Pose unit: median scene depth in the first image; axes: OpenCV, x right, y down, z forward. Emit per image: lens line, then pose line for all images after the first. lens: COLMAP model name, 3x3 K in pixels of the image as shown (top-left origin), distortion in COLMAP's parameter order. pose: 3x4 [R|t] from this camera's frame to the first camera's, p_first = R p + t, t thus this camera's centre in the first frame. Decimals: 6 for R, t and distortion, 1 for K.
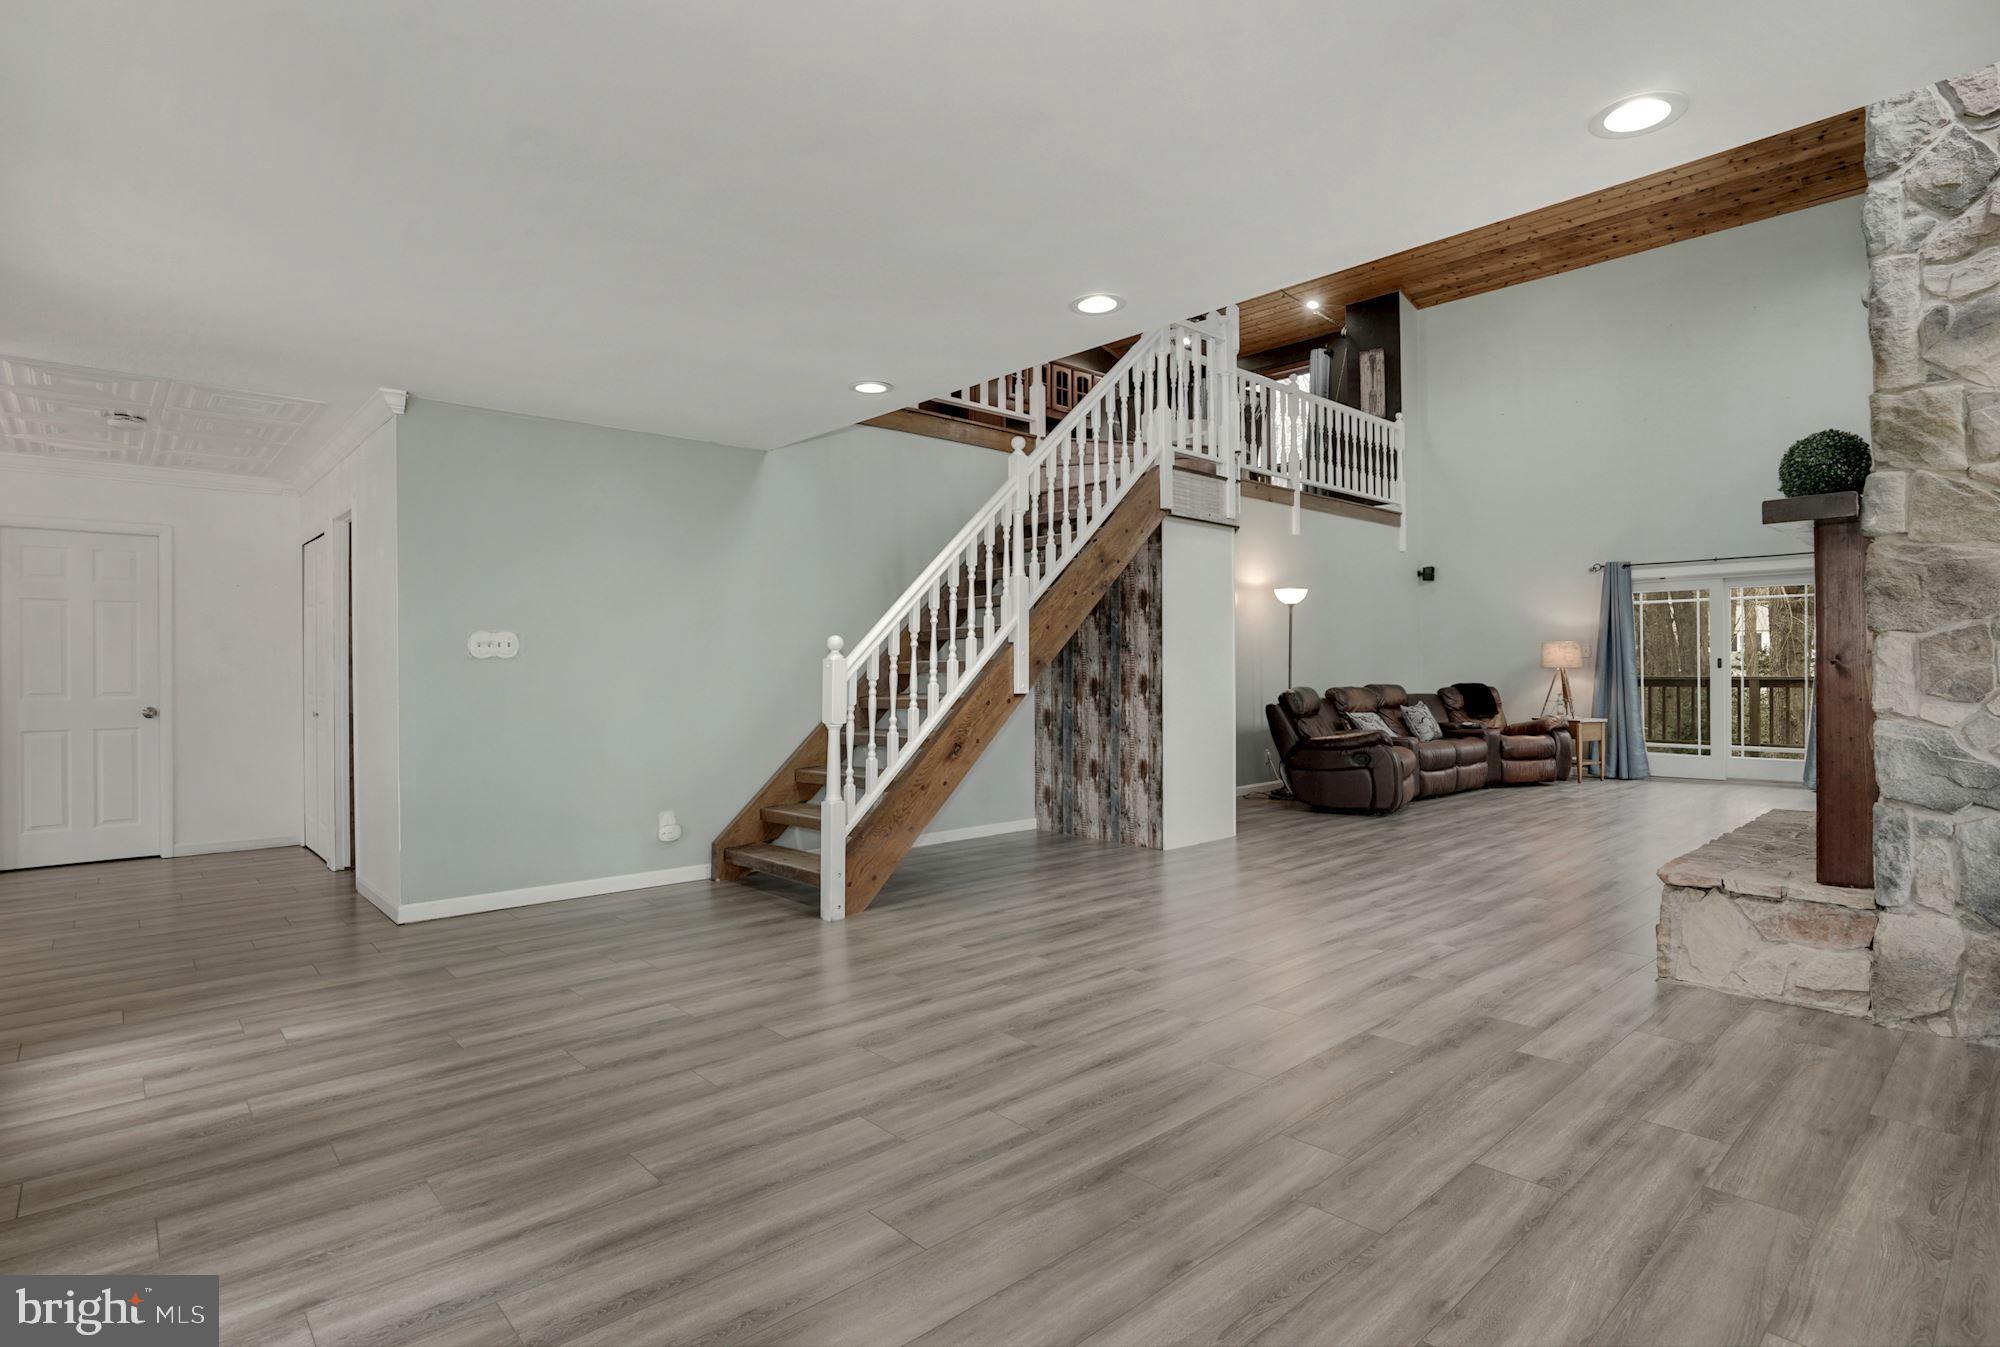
lens RADIAL K [[1027.0, 0, 1052.5], [0, 1027.0, 663.6], [0, 0, 1]] dist [-0.014168, -0.000244]
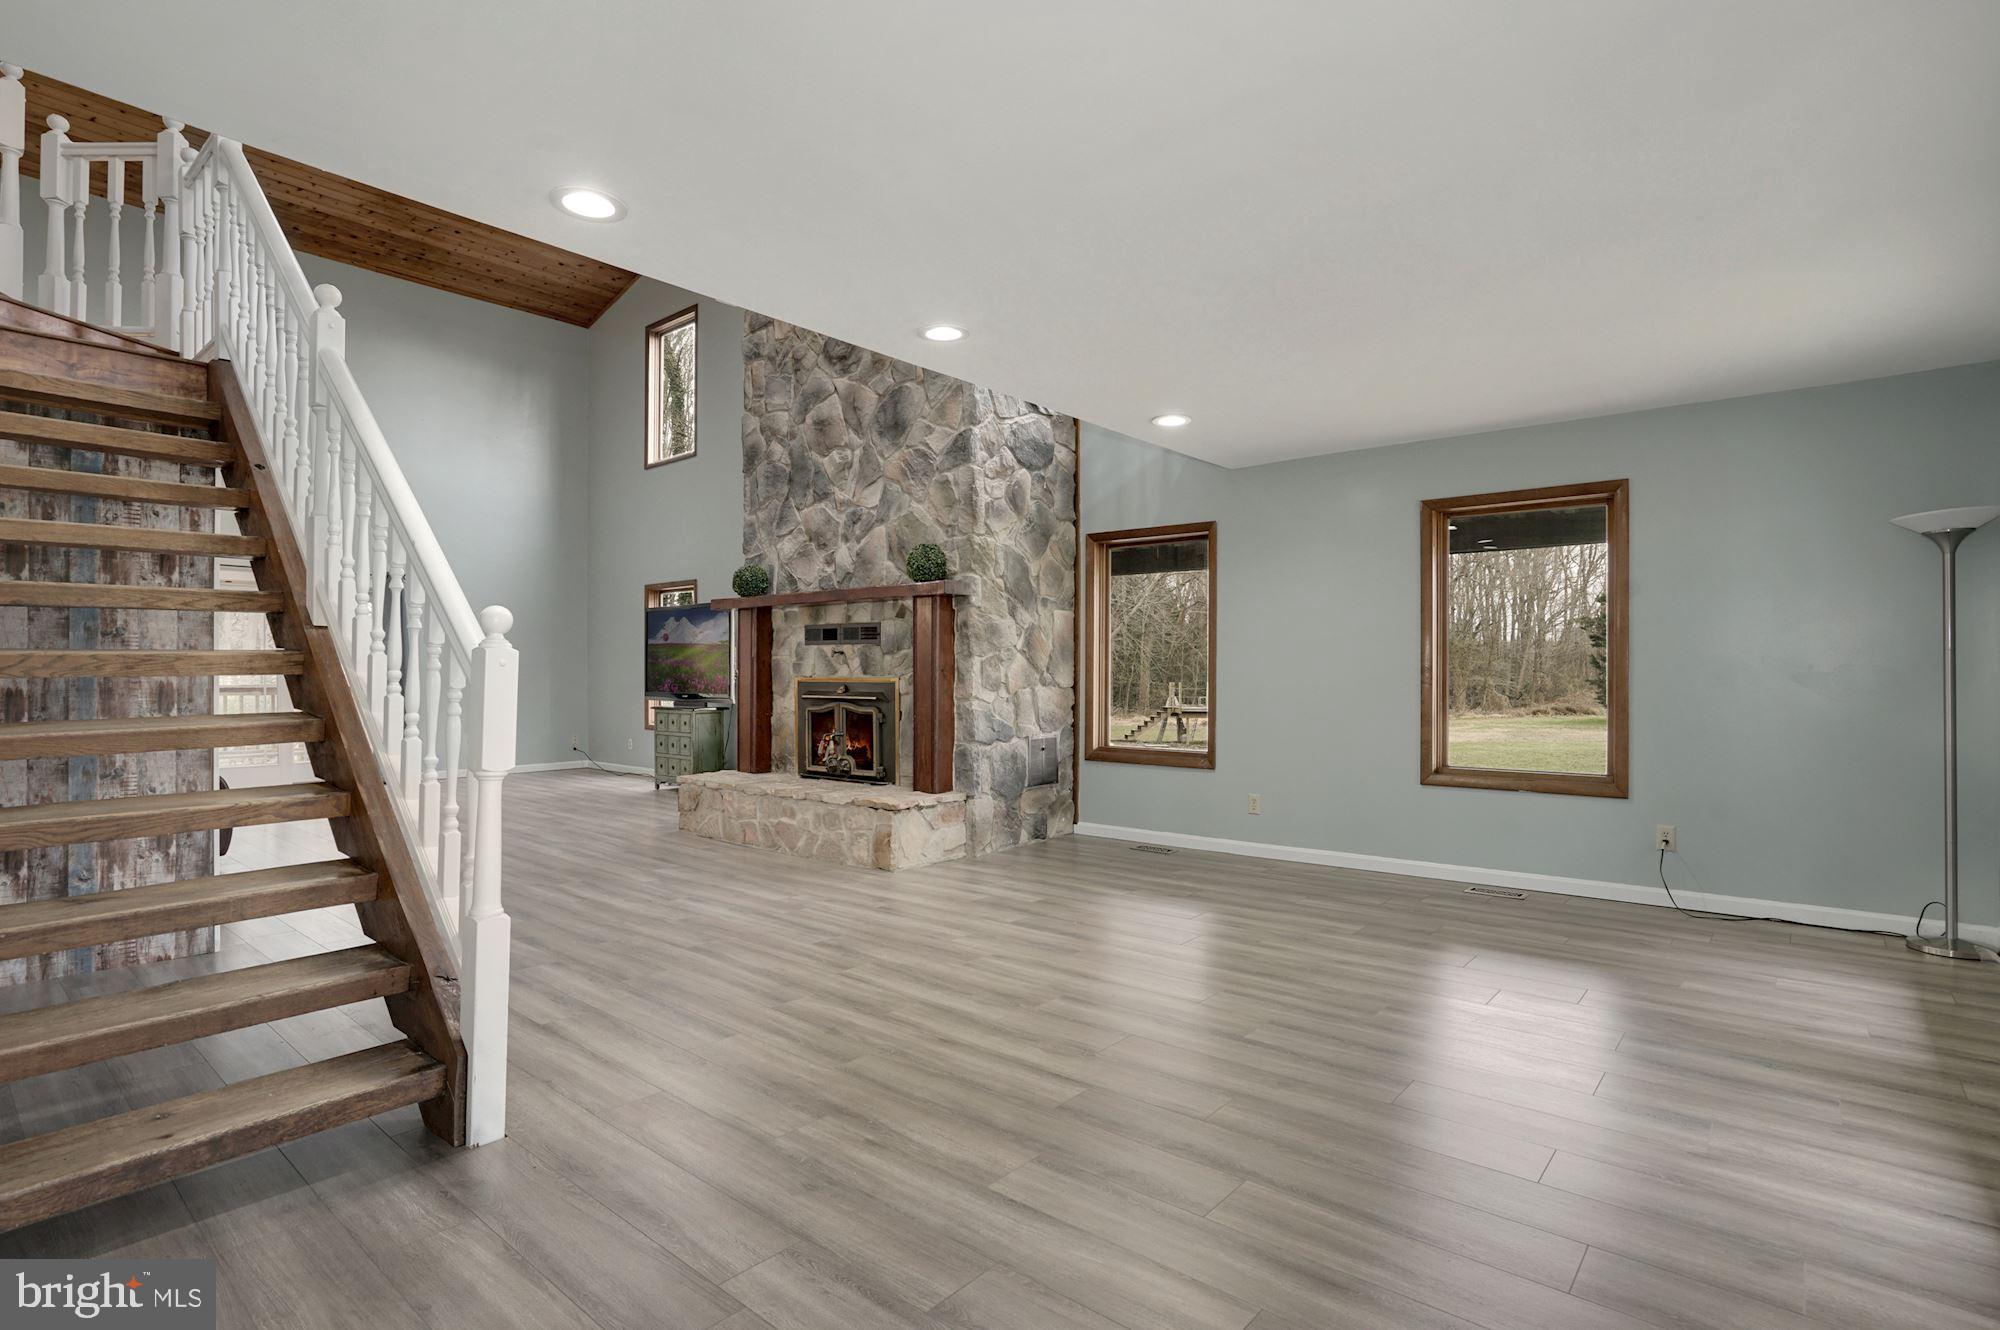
lens RADIAL K [[960.1, 0, 986.7], [0, 960.1, 666.3], [0, 0, 1]] dist [-0.010798, 0.002694]
pose [[-0.097628, 0.017831, 0.995063, -0.954234], [-0.010650, 0.999764, -0.018960, 0.017282], [-0.995166, -0.012448, -0.097415, 1.038642]]
